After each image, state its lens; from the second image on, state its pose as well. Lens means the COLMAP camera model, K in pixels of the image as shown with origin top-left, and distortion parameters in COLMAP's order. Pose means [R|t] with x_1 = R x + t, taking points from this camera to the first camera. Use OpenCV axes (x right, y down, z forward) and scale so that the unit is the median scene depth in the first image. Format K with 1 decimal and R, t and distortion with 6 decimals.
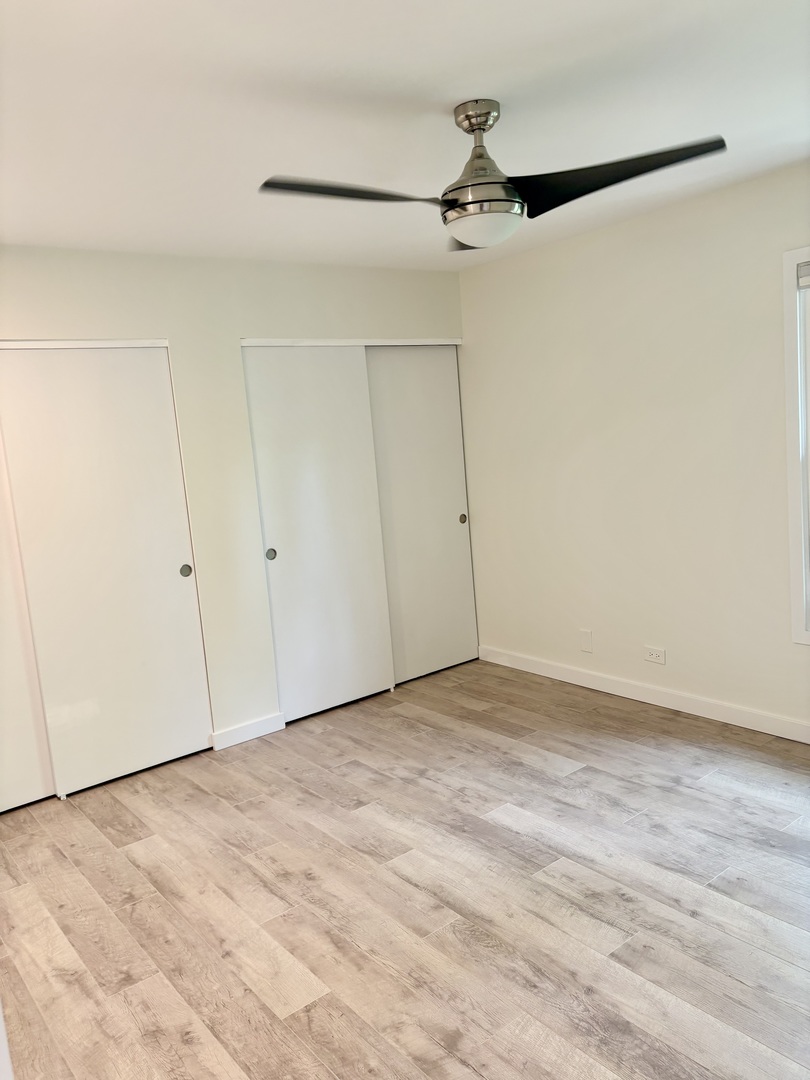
lens RADIAL K [[817.9, 0, 399.5], [0, 817.9, 537.4], [0, 0, 1]] dist [-0.006985, -0.009958]
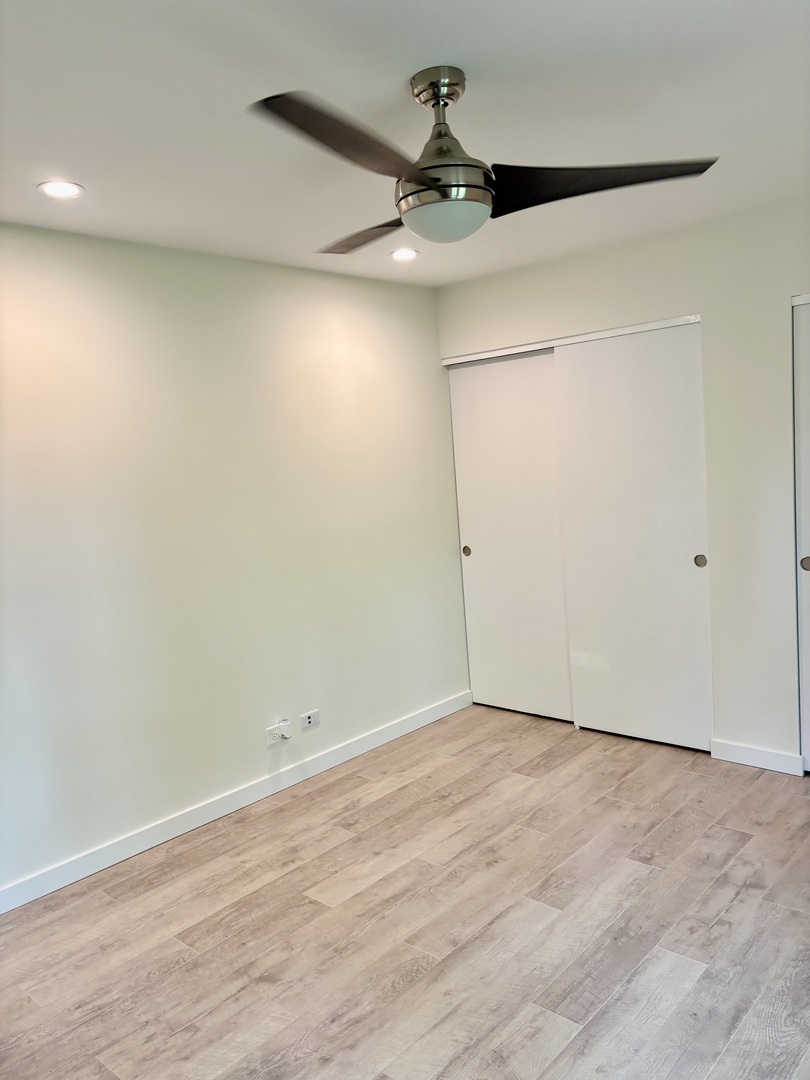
lens RADIAL K [[817.9, 0, 399.5], [0, 817.9, 537.4], [0, 0, 1]] dist [-0.006985, -0.009958]
pose [[0.179427, 0.179089, -0.967333, 0.787547], [-0.079170, 0.982730, 0.167255, -0.155418], [0.980580, 0.046574, 0.190507, 0.651706]]
